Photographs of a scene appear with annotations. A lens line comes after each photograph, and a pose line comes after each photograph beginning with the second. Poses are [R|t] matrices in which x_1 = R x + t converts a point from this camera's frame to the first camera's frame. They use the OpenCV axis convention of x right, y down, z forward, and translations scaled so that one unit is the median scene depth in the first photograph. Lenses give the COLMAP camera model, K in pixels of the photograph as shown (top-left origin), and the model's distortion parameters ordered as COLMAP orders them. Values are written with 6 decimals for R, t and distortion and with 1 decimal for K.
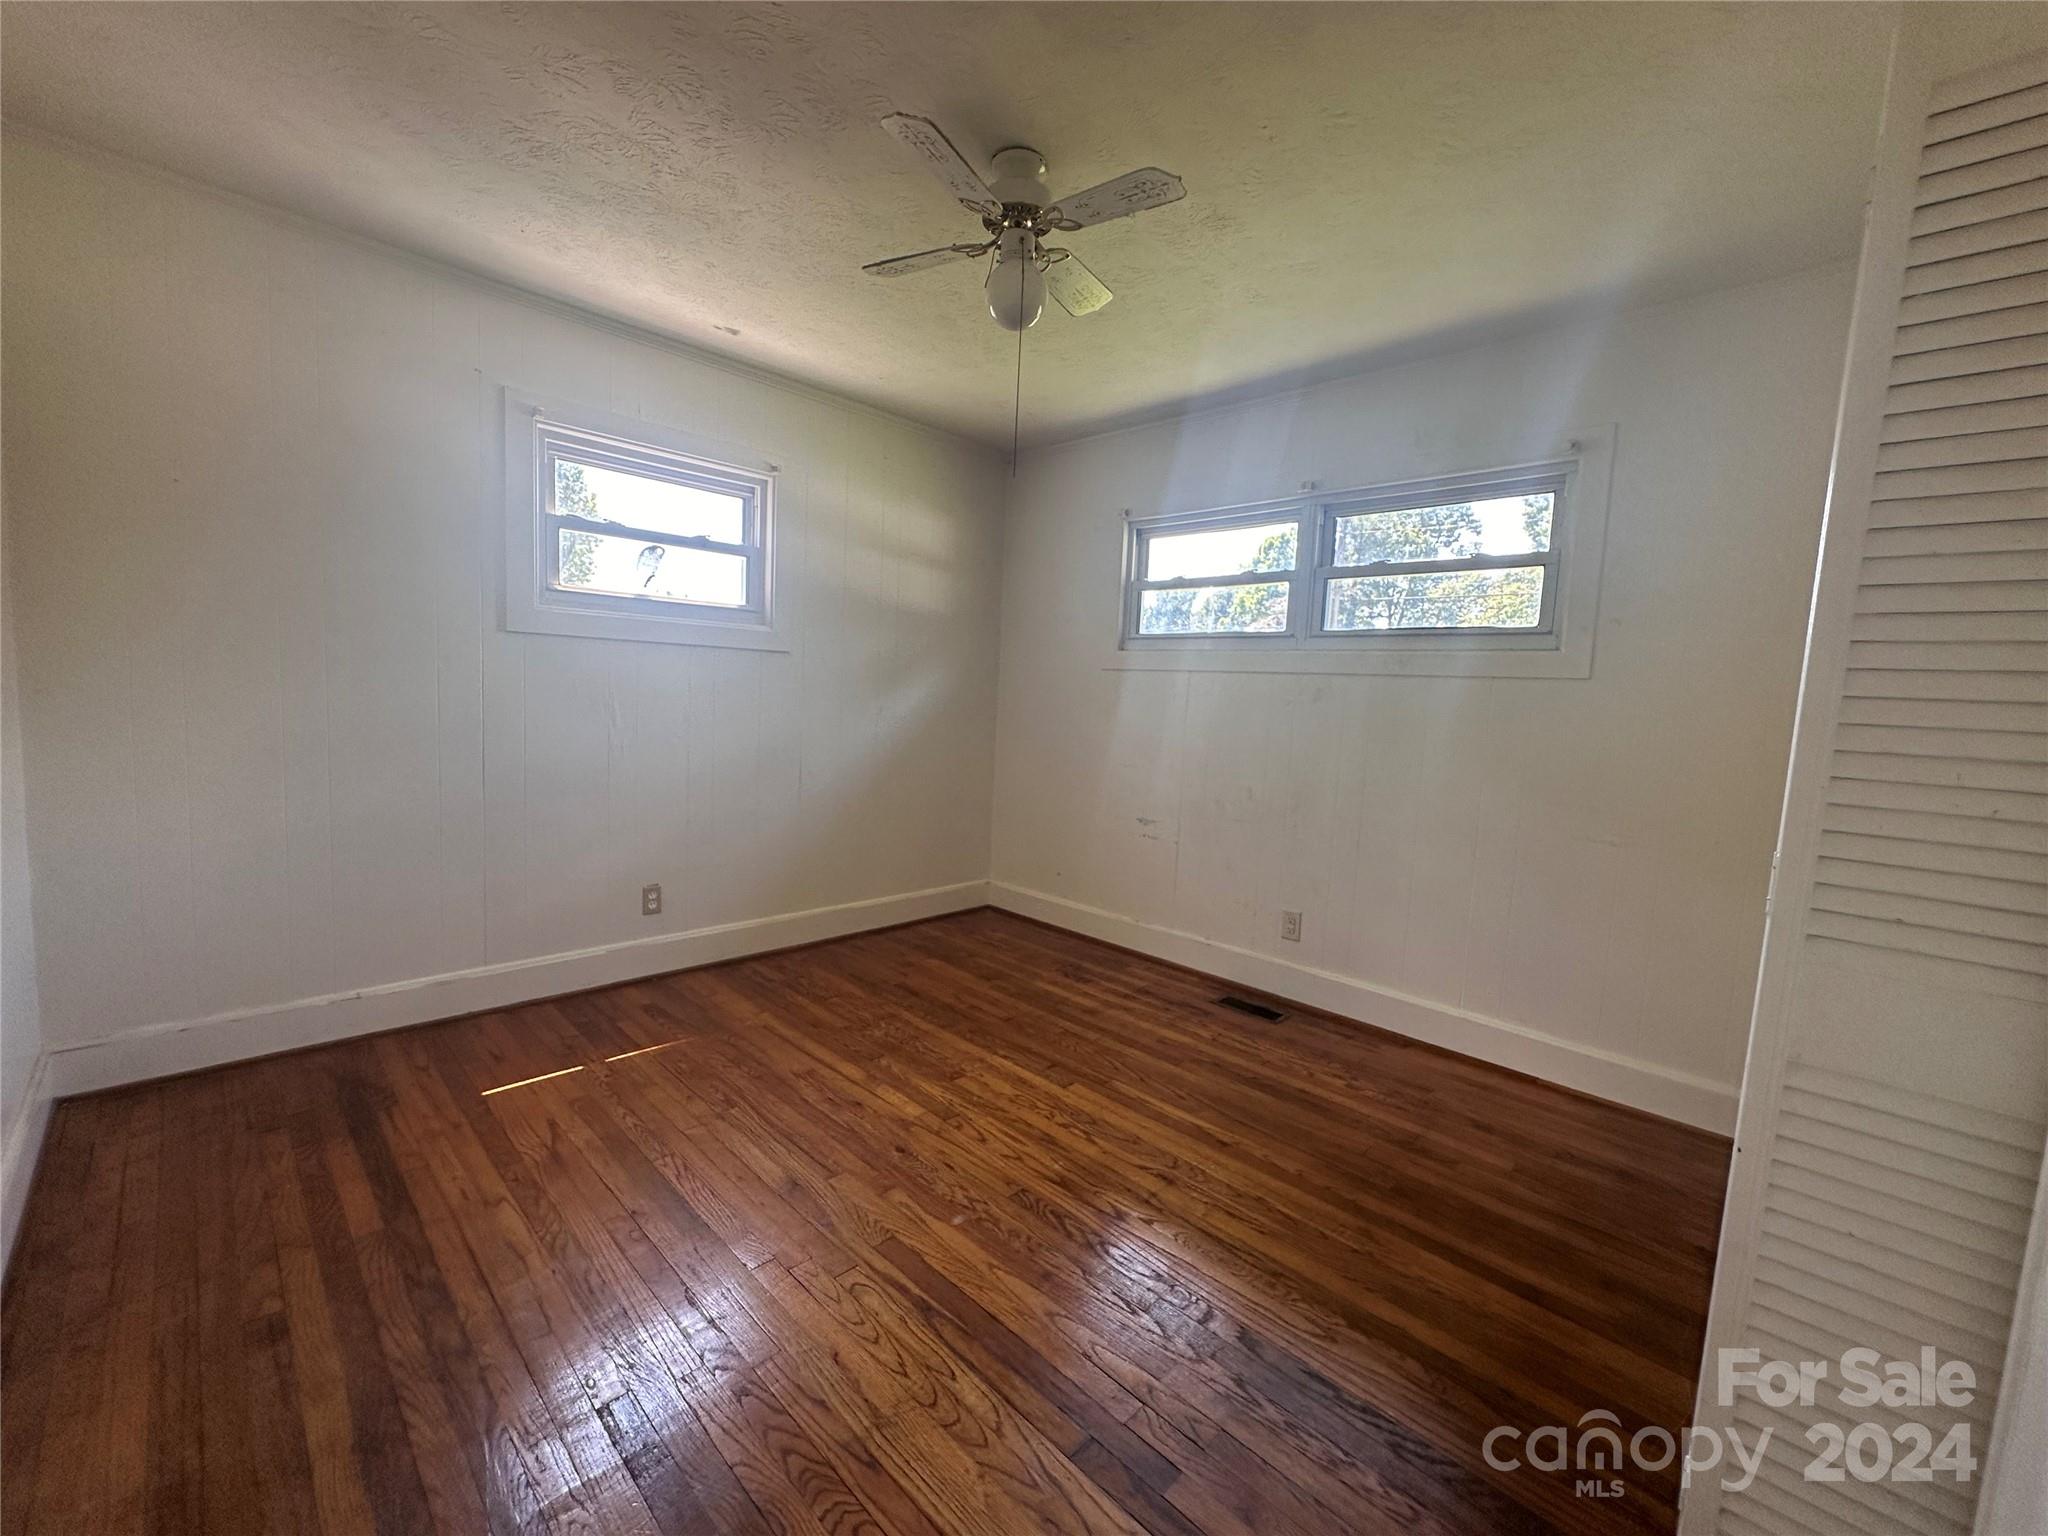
lens RADIAL K [[825.6, 0, 1025.2], [0, 825.6, 765.0], [0, 0, 1]] dist [-0.002485, 0.000174]
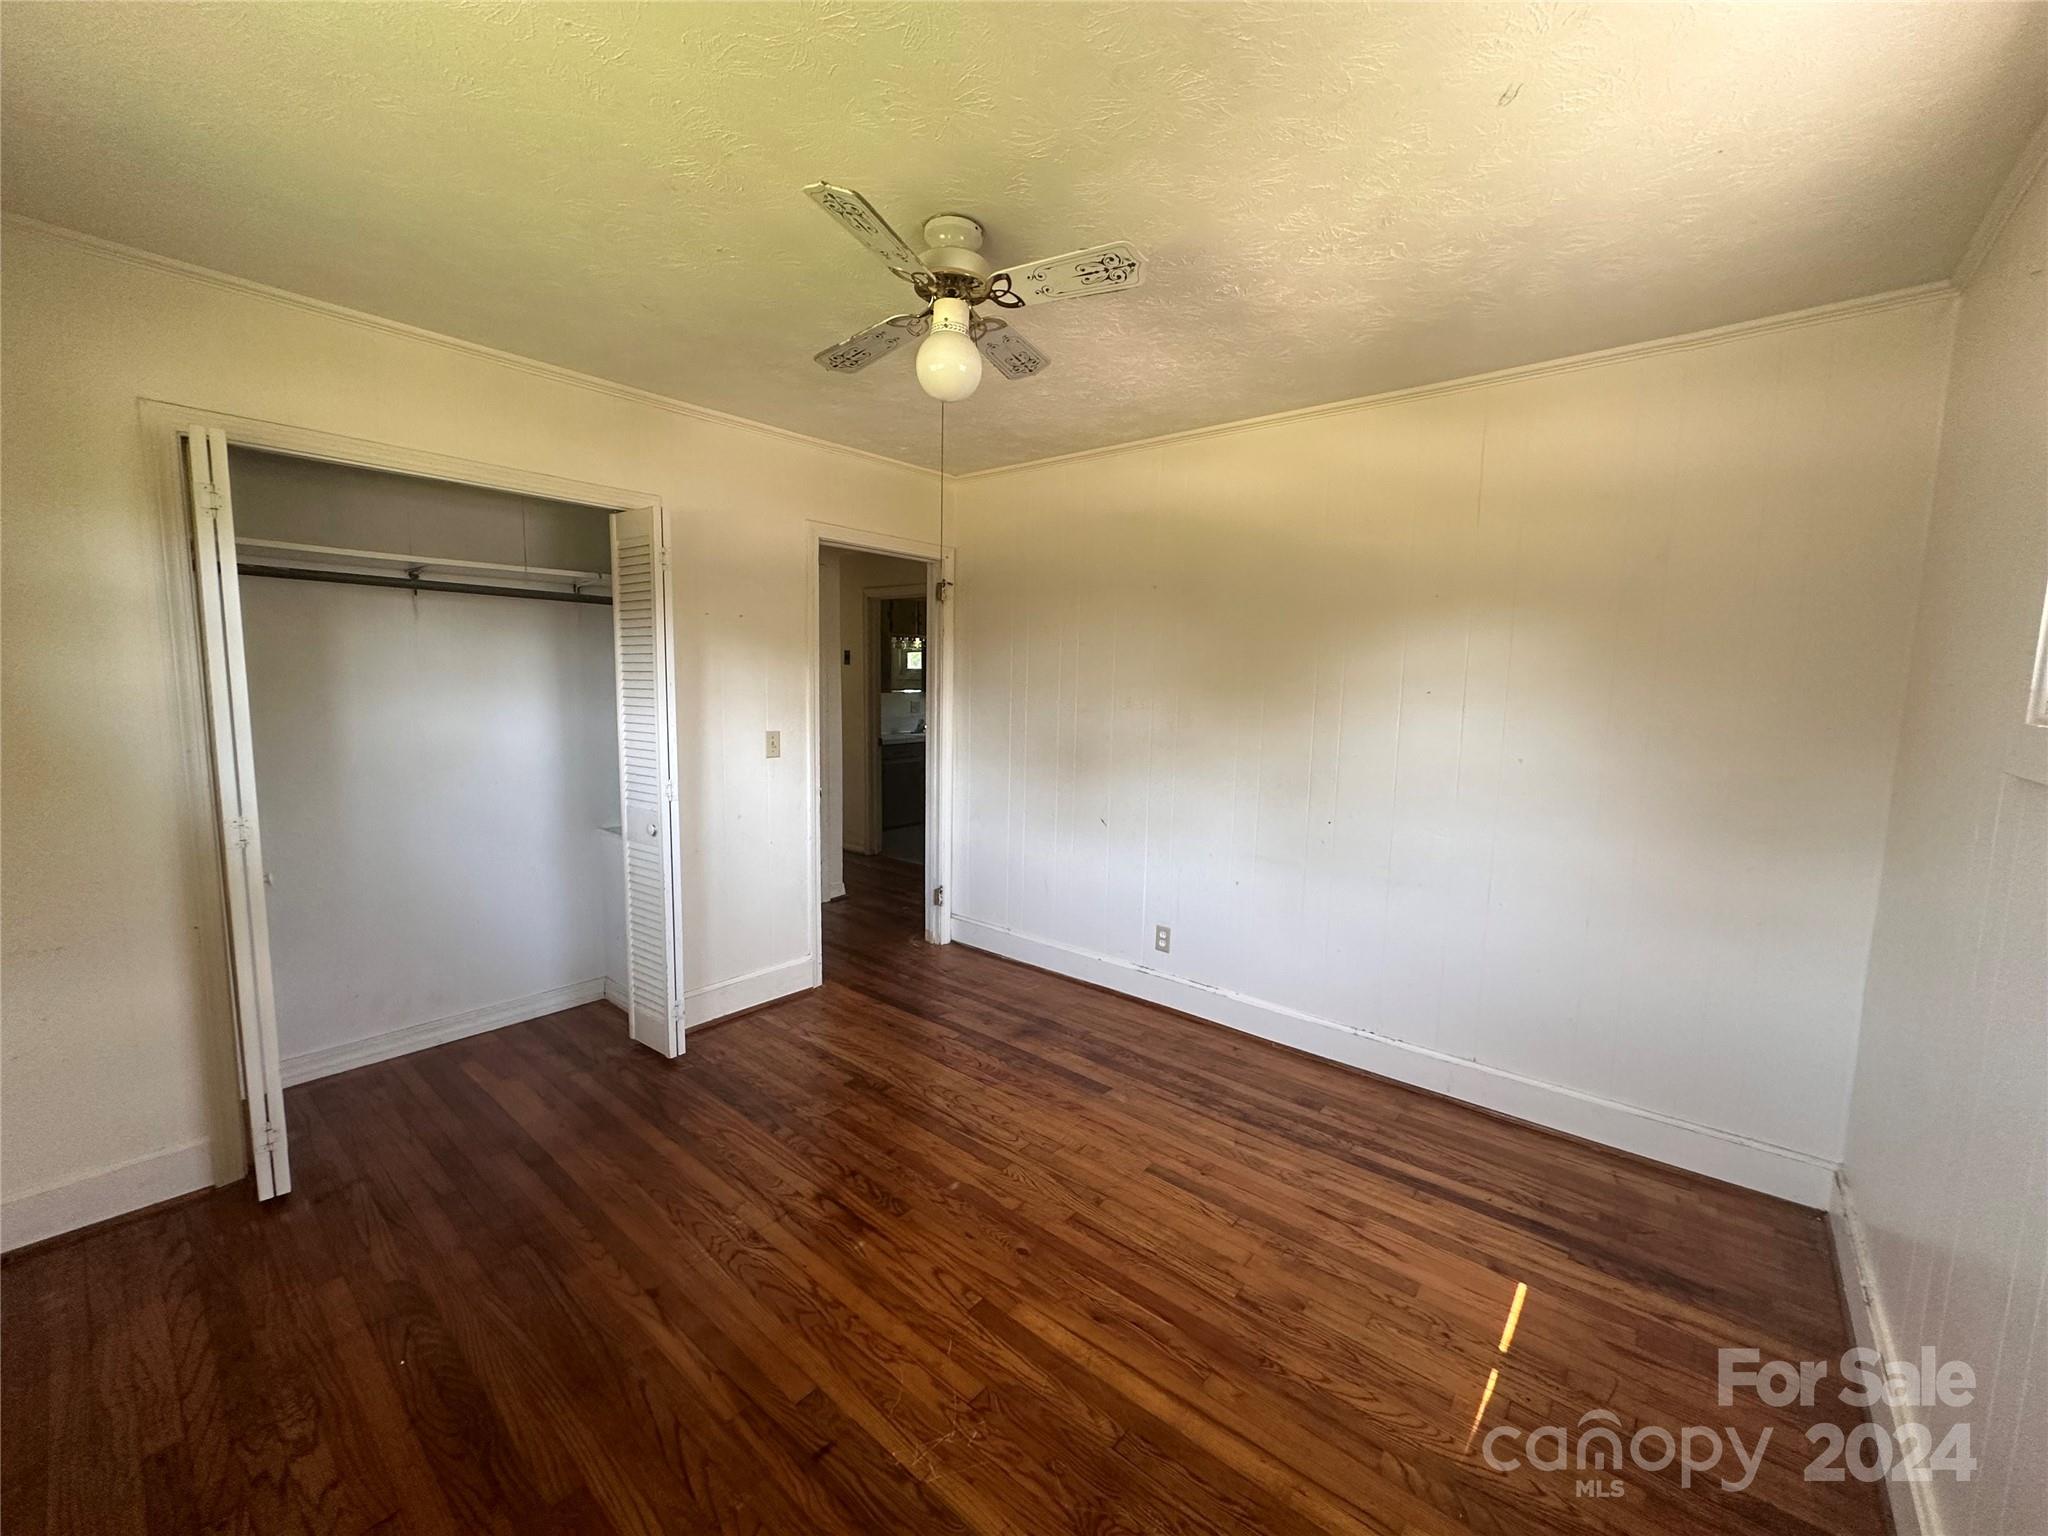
lens RADIAL K [[825.6, 0, 1025.2], [0, 825.6, 765.0], [0, 0, 1]] dist [-0.002485, 0.000174]
pose [[-0.994825, -0.058328, -0.083198, -0.039631], [-0.073764, 0.977710, 0.196573, -0.275389], [0.069877, 0.201693, -0.976953, 1.775925]]
